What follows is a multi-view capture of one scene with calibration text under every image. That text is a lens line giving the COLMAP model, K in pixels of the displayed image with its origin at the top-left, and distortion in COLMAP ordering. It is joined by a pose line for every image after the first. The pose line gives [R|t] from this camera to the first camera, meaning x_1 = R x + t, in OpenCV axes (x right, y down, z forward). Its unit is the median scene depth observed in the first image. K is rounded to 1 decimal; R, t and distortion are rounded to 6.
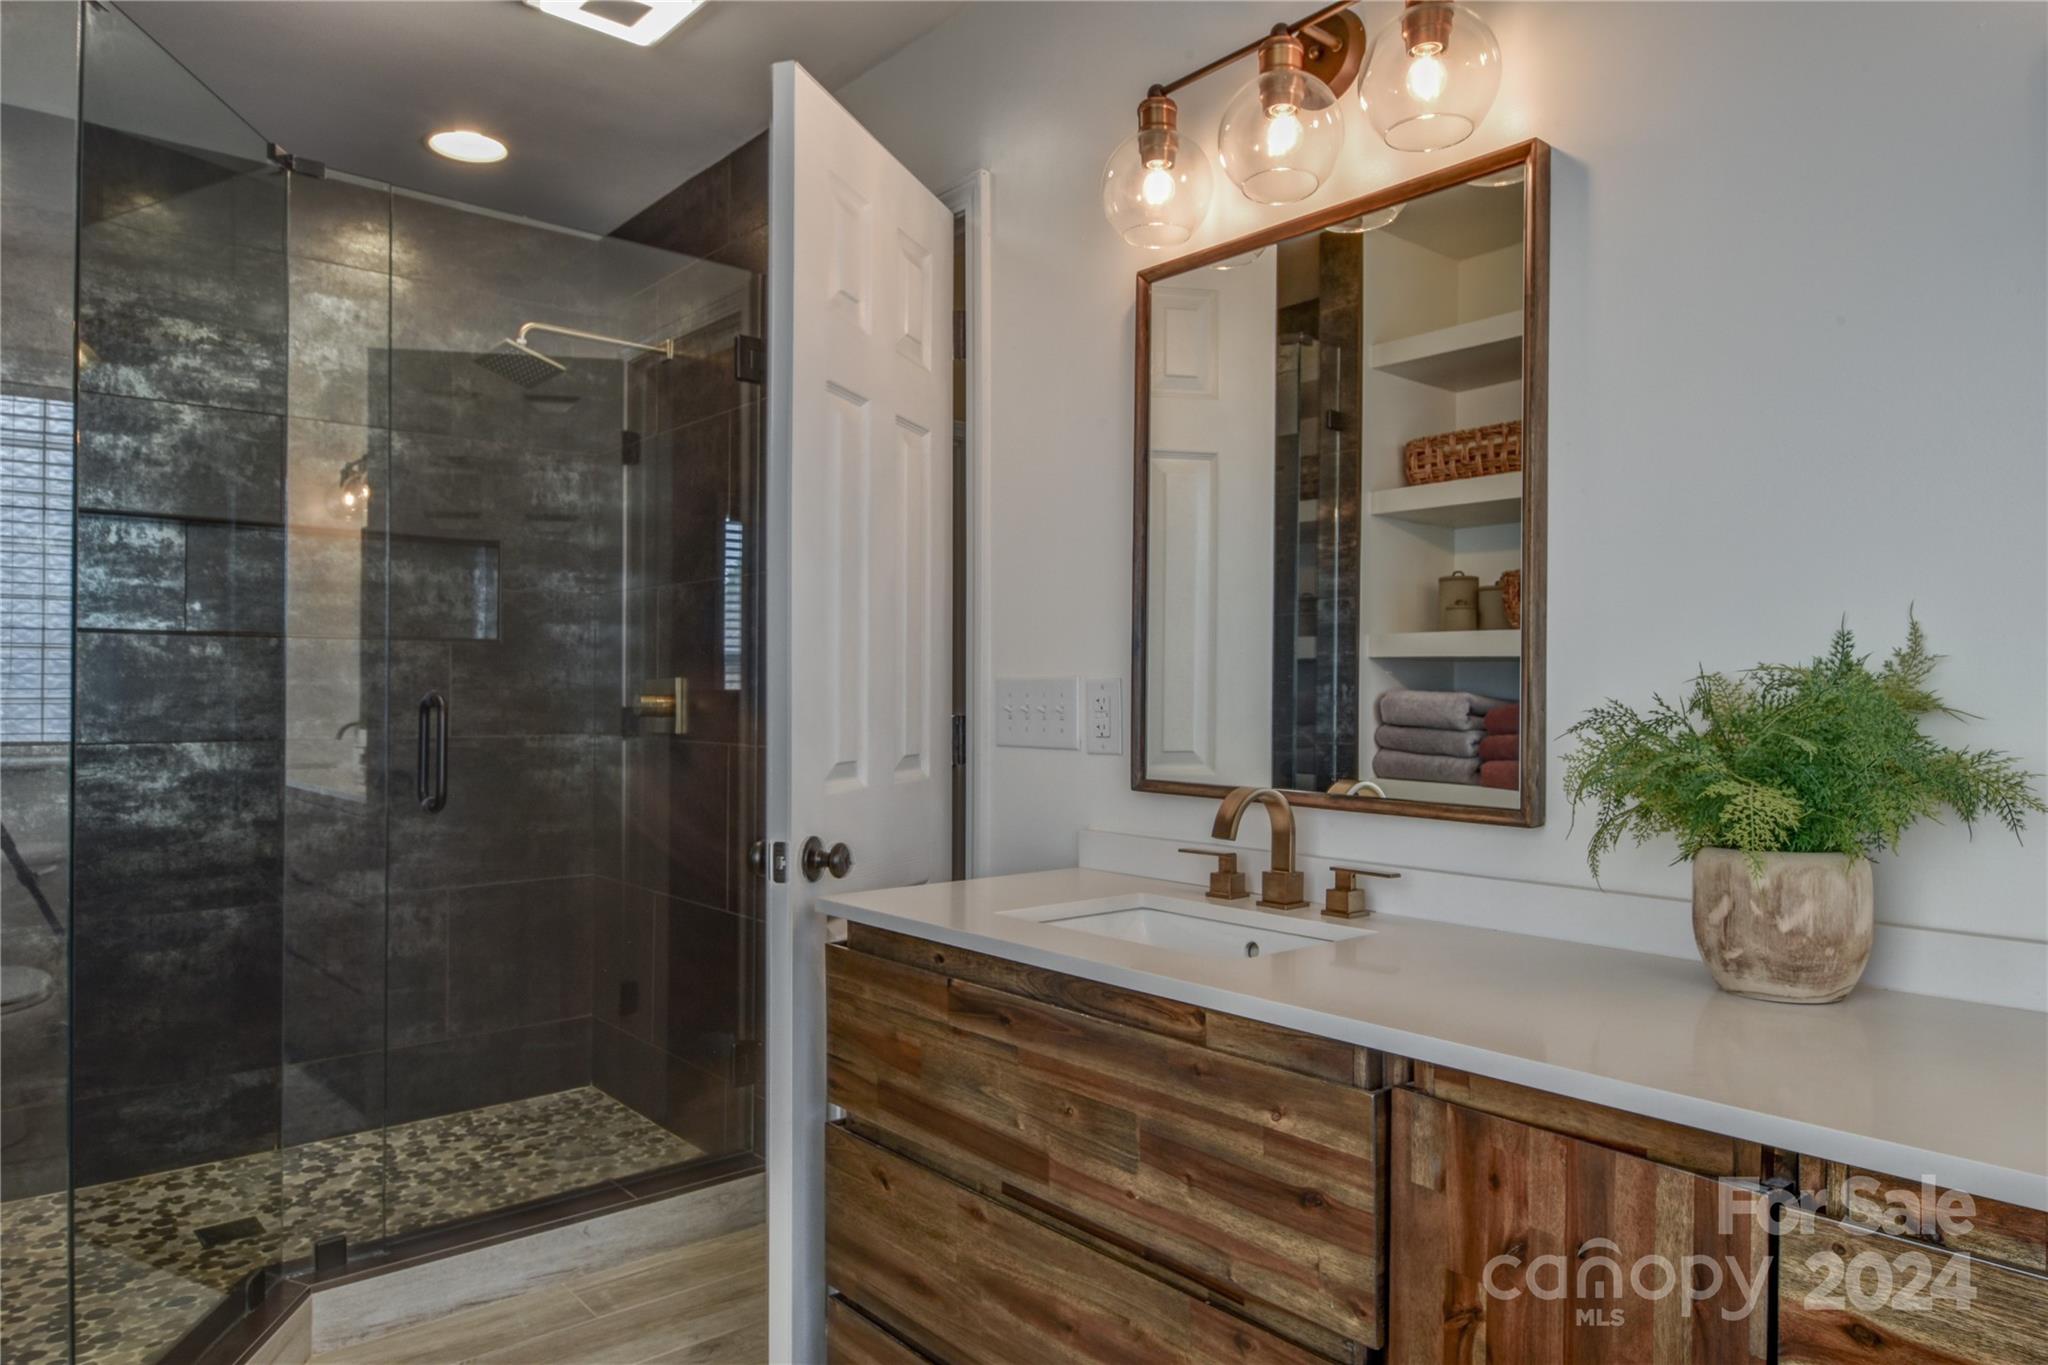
lens RADIAL K [[1262.1, 0, 1028.9], [0, 1262.1, 688.6], [0, 0, 1]] dist [-0.005412, -0.000530]
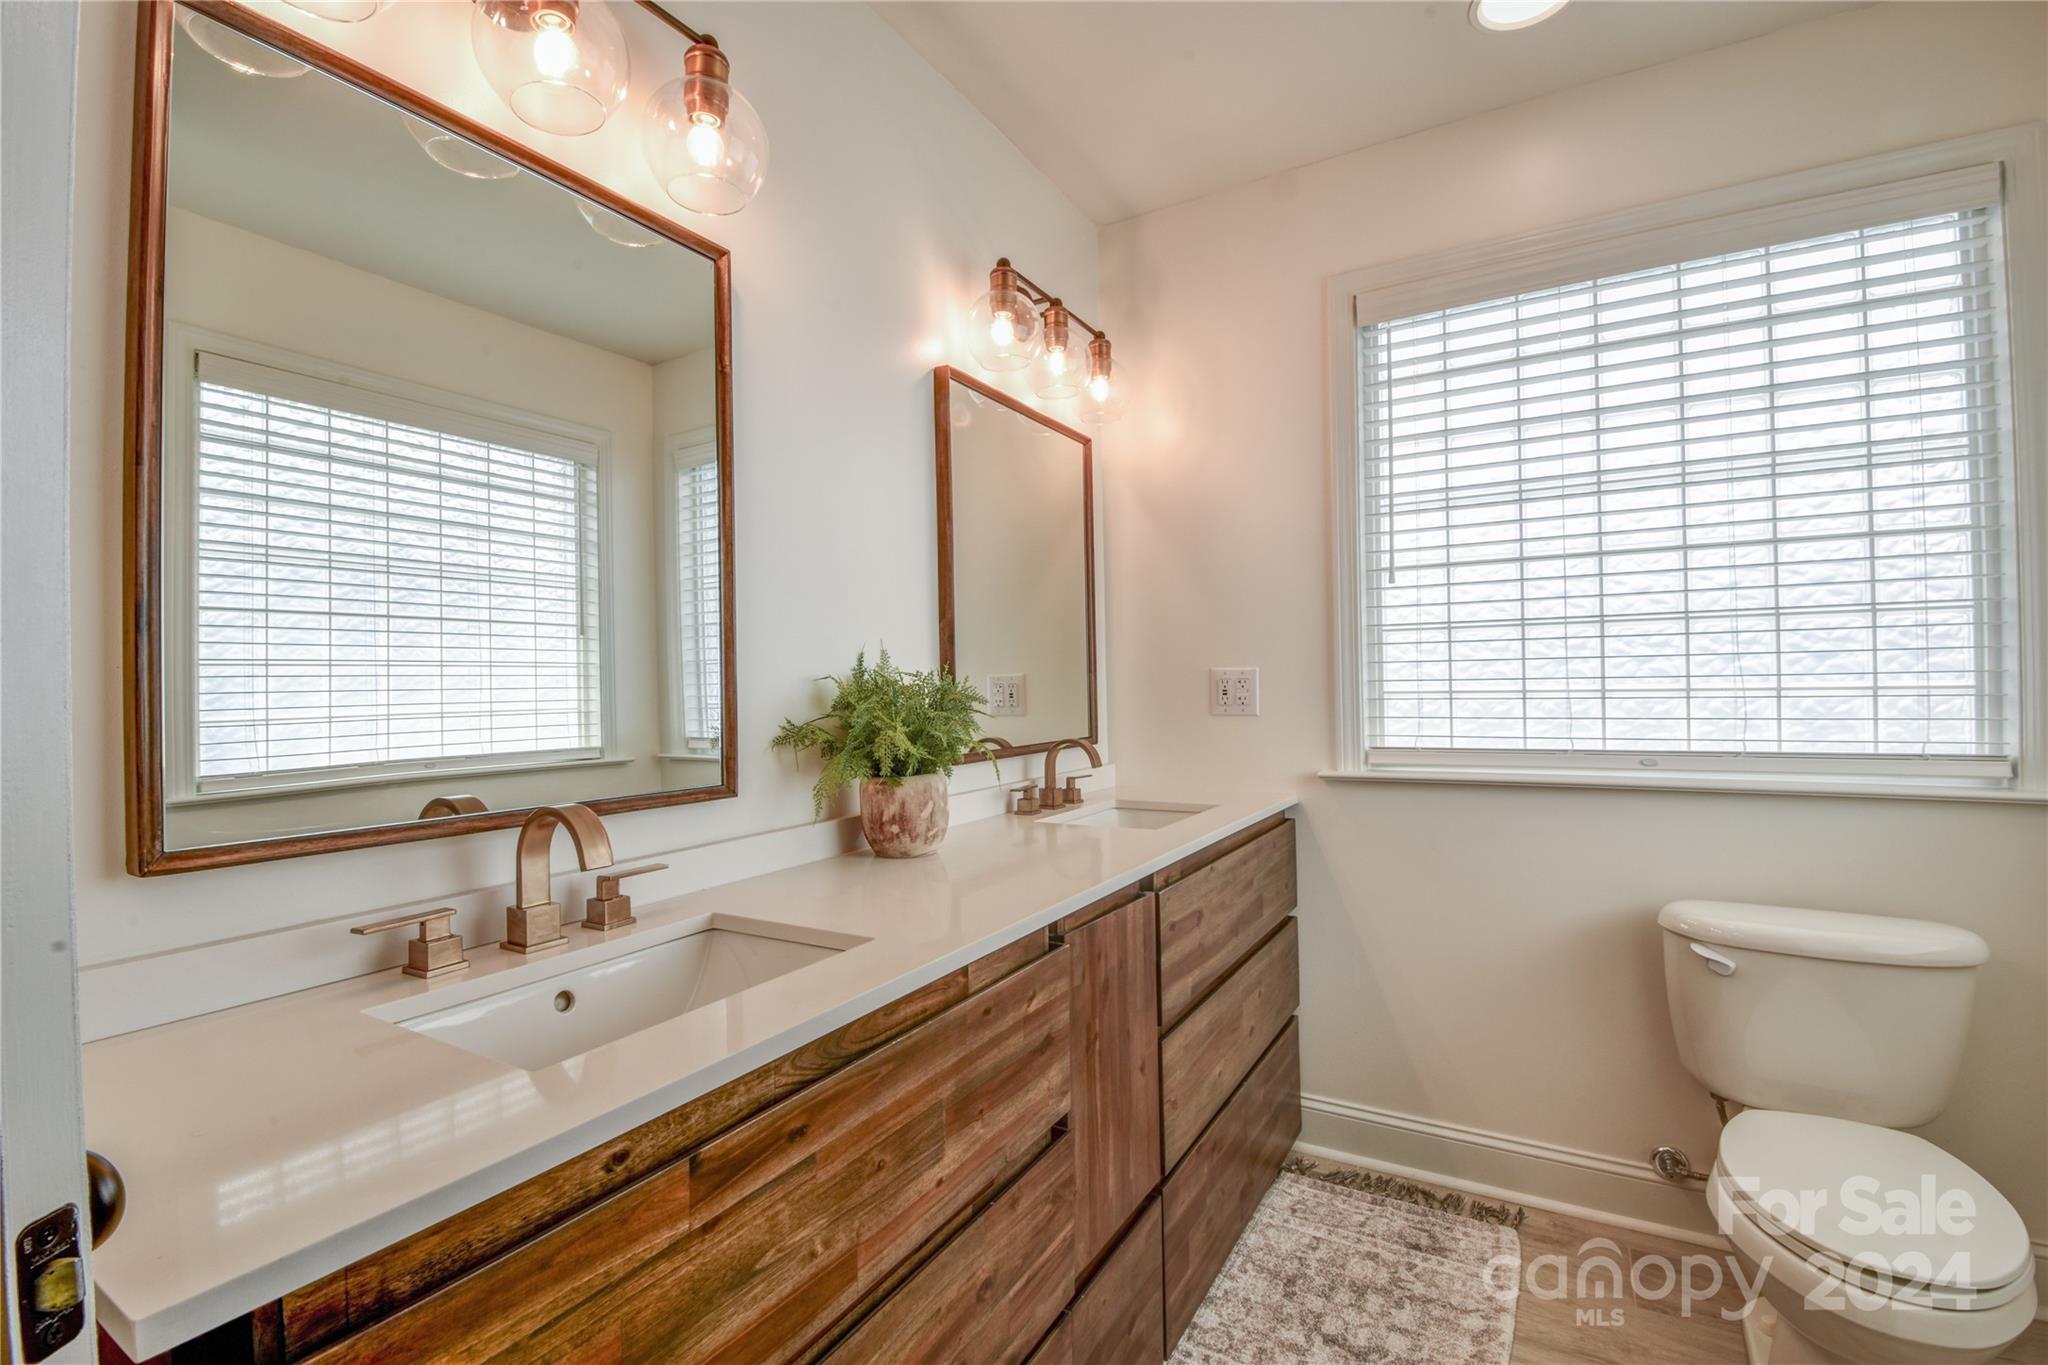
lens RADIAL K [[896.4, 0, 1031.2], [0, 896.4, 677.1], [0, 0, 1]] dist [-0.003318, -0.011812]
pose [[-0.318734, 0.011153, 0.947779, -0.638906], [0.016079, 0.999851, -0.006358, 0.000703], [-0.947708, 0.013213, -0.318865, 1.171790]]
